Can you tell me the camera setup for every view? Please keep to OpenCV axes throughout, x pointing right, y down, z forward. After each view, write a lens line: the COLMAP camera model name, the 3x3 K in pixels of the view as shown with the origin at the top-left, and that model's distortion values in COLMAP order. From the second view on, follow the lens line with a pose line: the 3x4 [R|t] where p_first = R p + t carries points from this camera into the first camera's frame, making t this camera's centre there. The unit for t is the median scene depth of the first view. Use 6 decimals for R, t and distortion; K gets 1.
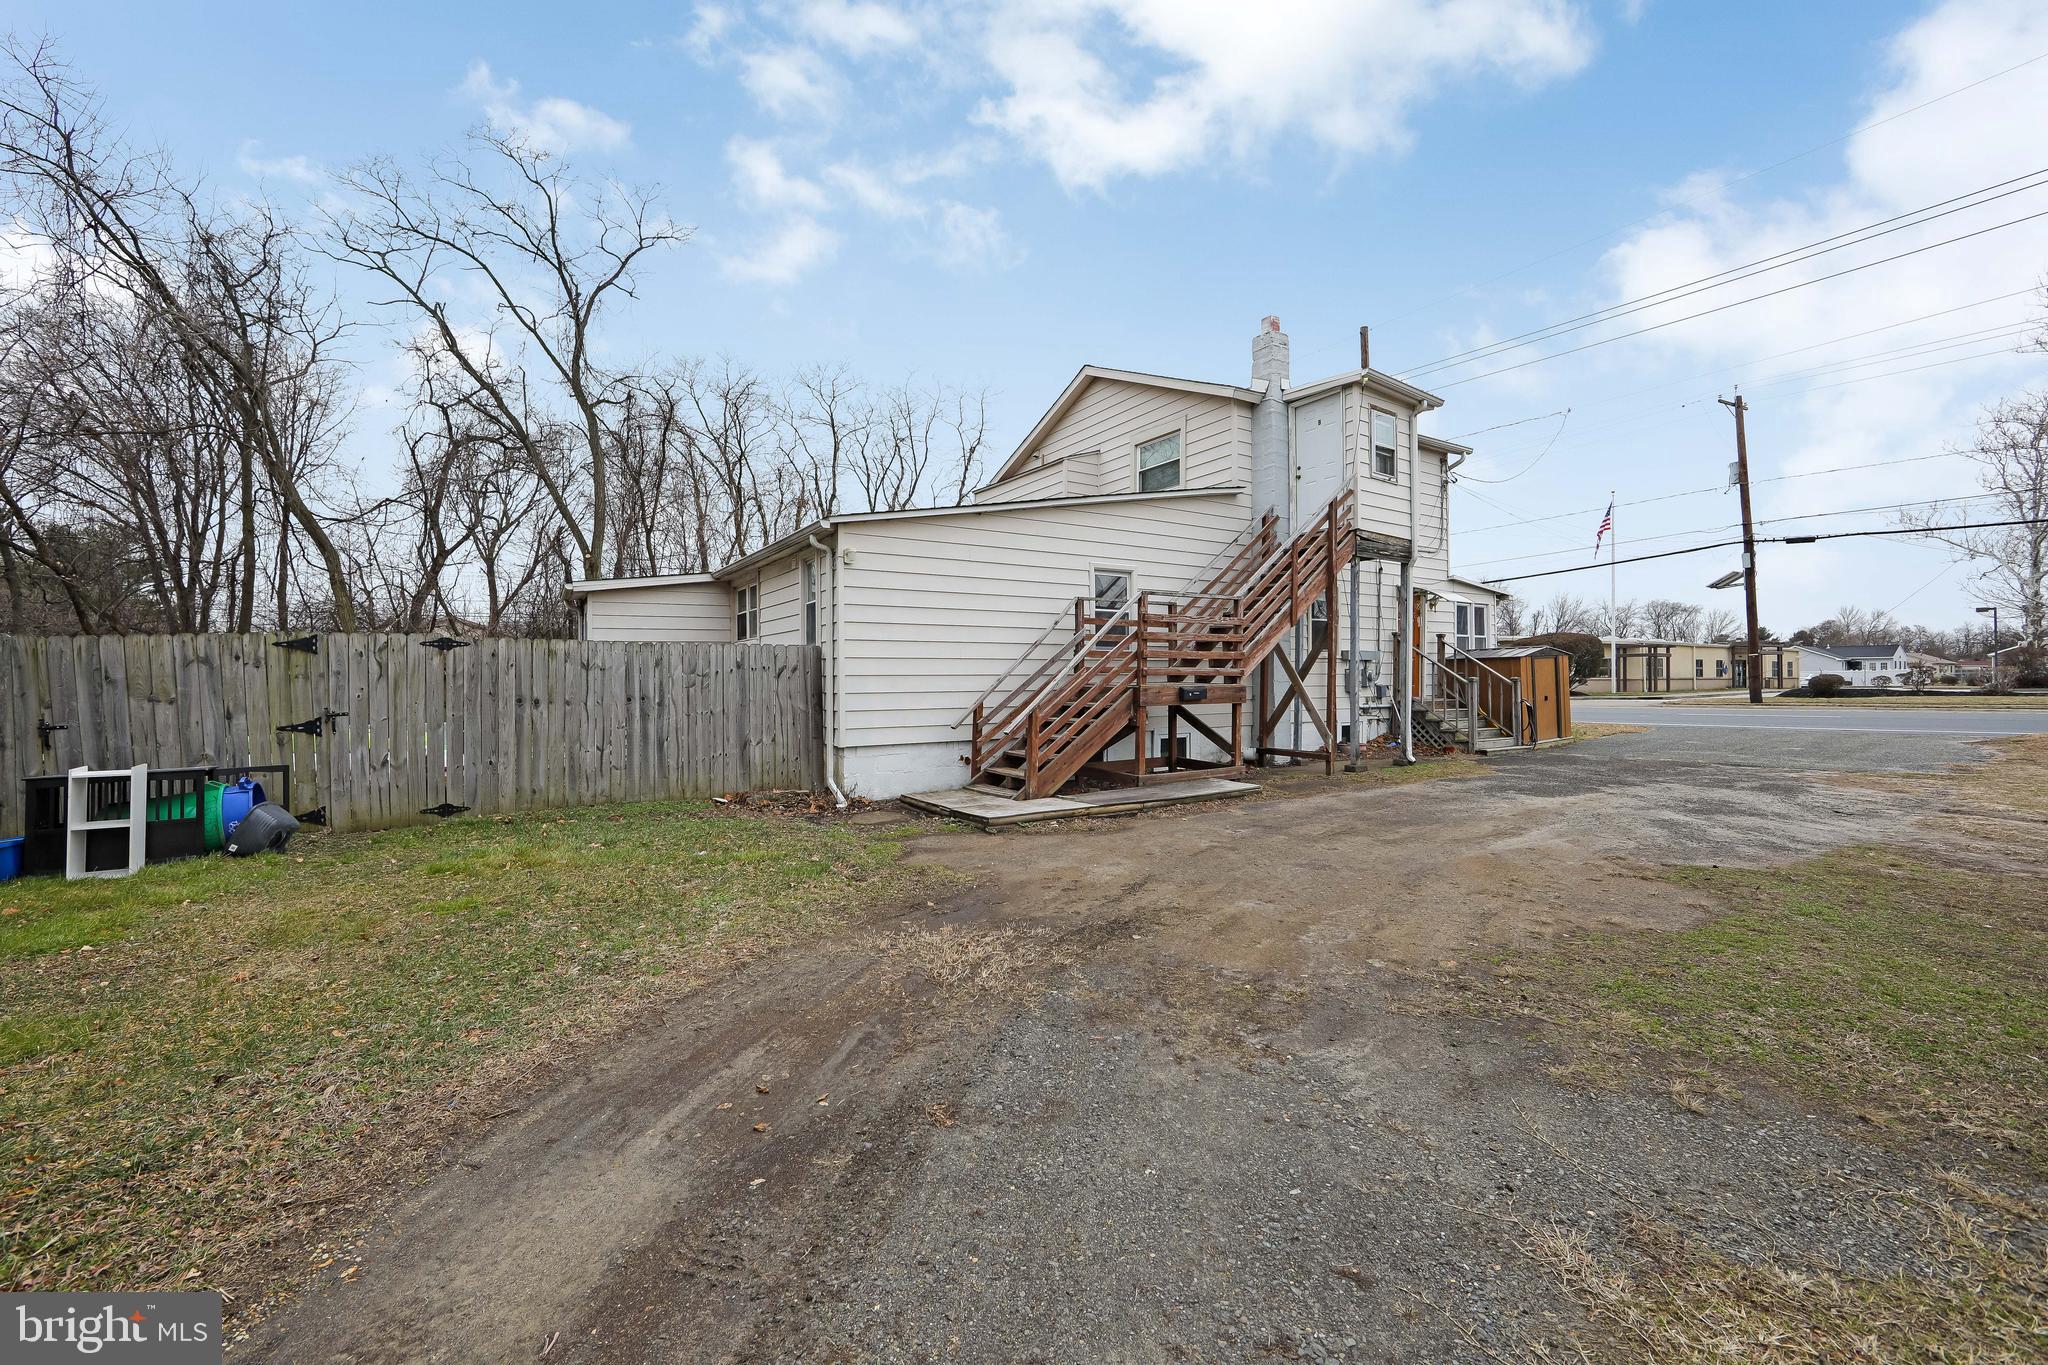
lens RADIAL K [[818.3, 0, 1019.9], [0, 818.3, 699.6], [0, 0, 1]] dist [-0.006515, 0.000635]
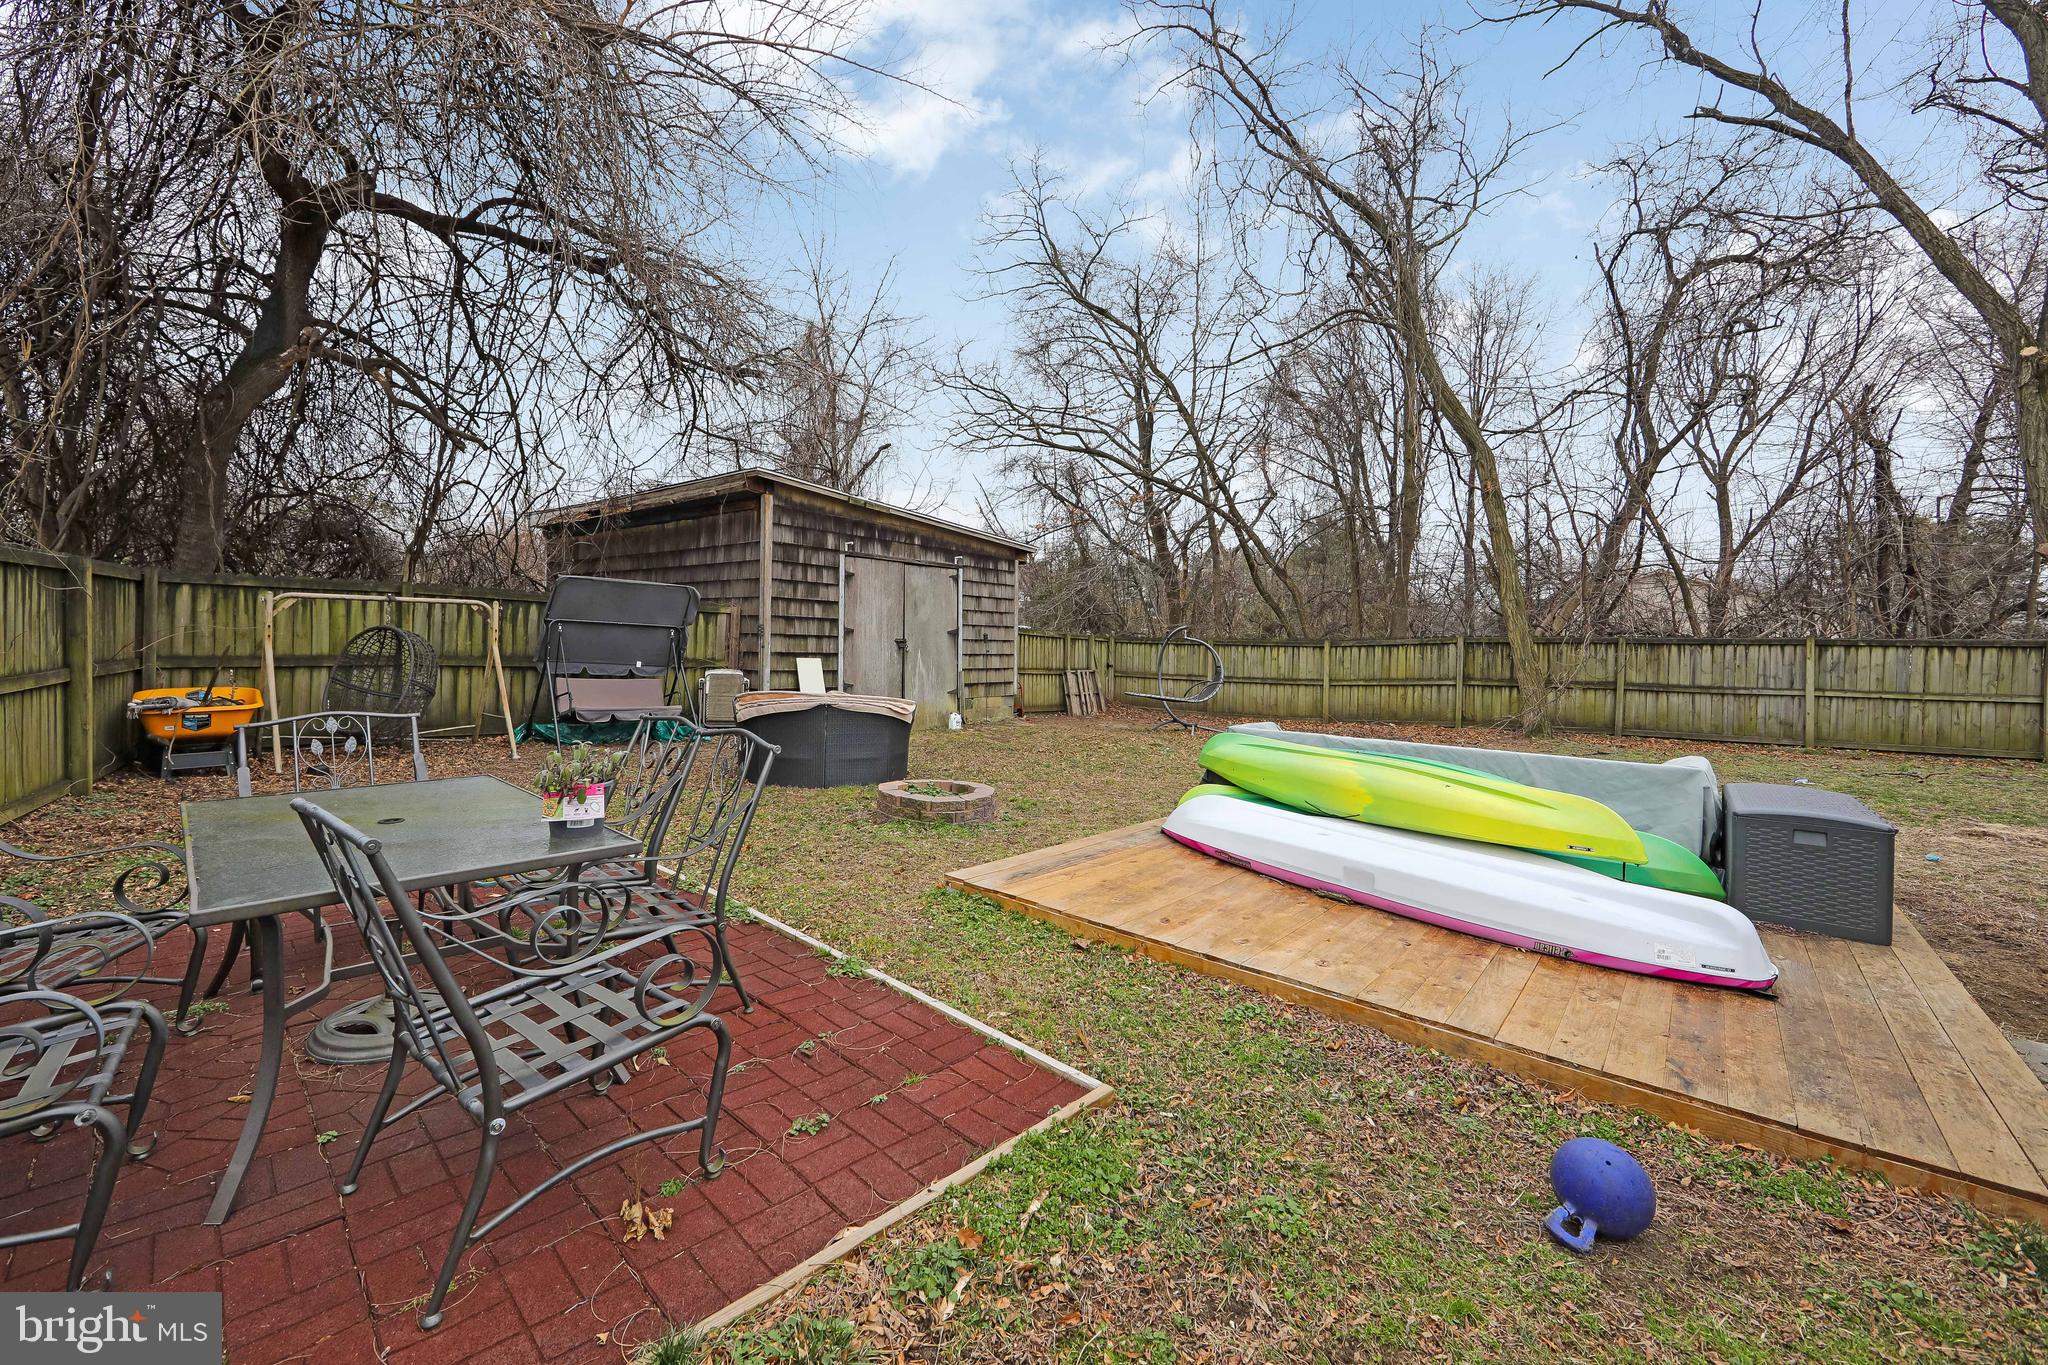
lens RADIAL K [[812.5, 0, 1024.0], [0, 812.5, 682.5], [0, 0, 1]] dist [-0.004761, 0.000114]
pose [[0.296231, 0.010519, -0.955058, -0.229339], [-0.016062, 0.999853, 0.006030, 0.008953], [0.954981, 0.013554, 0.296356, 0.319558]]
